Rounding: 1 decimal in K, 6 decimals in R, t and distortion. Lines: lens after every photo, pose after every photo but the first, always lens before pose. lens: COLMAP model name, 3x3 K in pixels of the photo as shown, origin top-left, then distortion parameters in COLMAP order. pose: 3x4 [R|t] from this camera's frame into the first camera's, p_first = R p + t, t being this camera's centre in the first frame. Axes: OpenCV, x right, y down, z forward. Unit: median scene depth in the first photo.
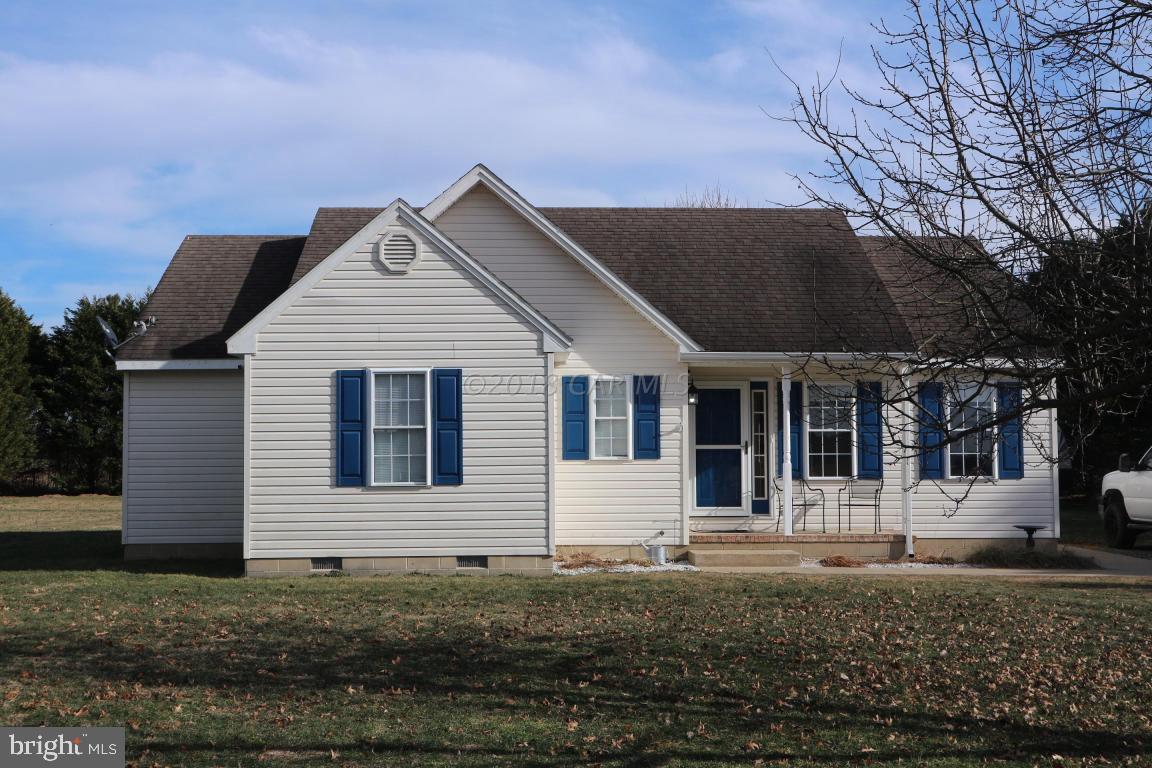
lens RADIAL K [[1308.8, 0, 575.6], [0, 1308.8, 398.9], [0, 0, 1]] dist [0.099261, 0.007429]
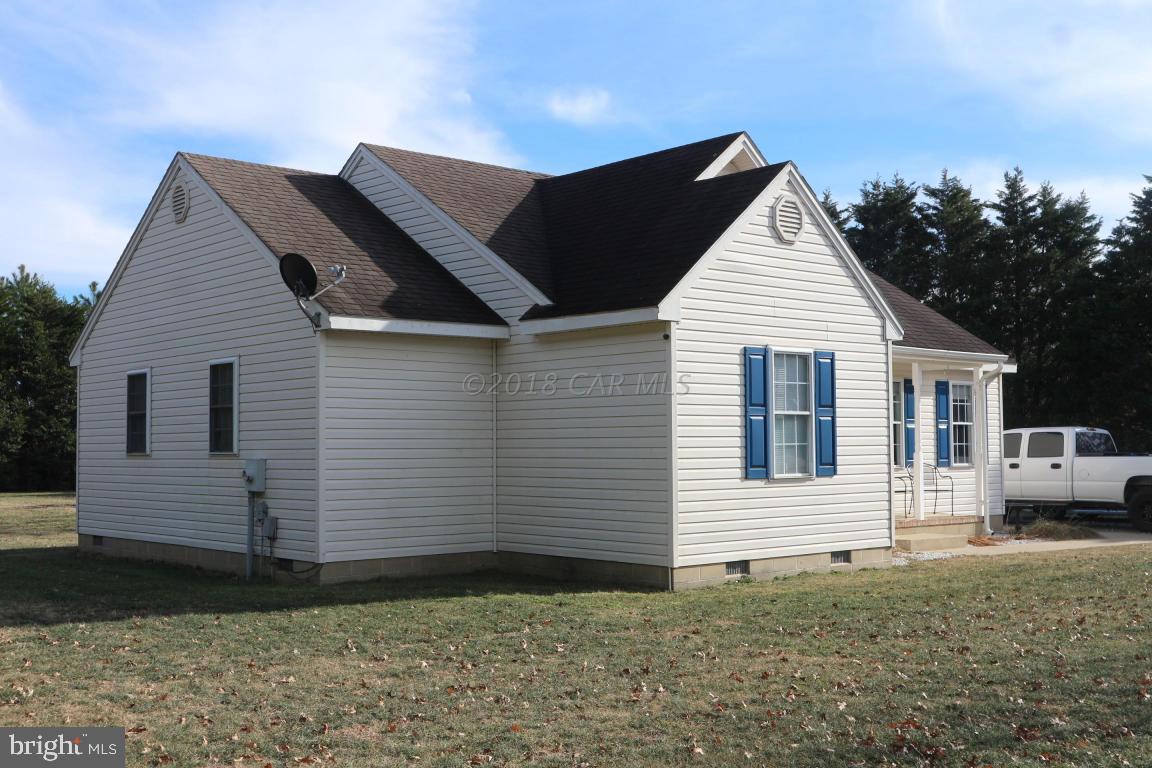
lens RADIAL K [[1278.7, 0, 576.0], [0, 1278.7, 384.0], [0, 0, 1]] dist [0.000939, 0.001766]
pose [[0.760506, 0.033746, 0.648454, -0.819938], [-0.026331, 0.999430, -0.021131, 0.024163], [-0.648797, -0.001004, 0.760961, 0.424376]]
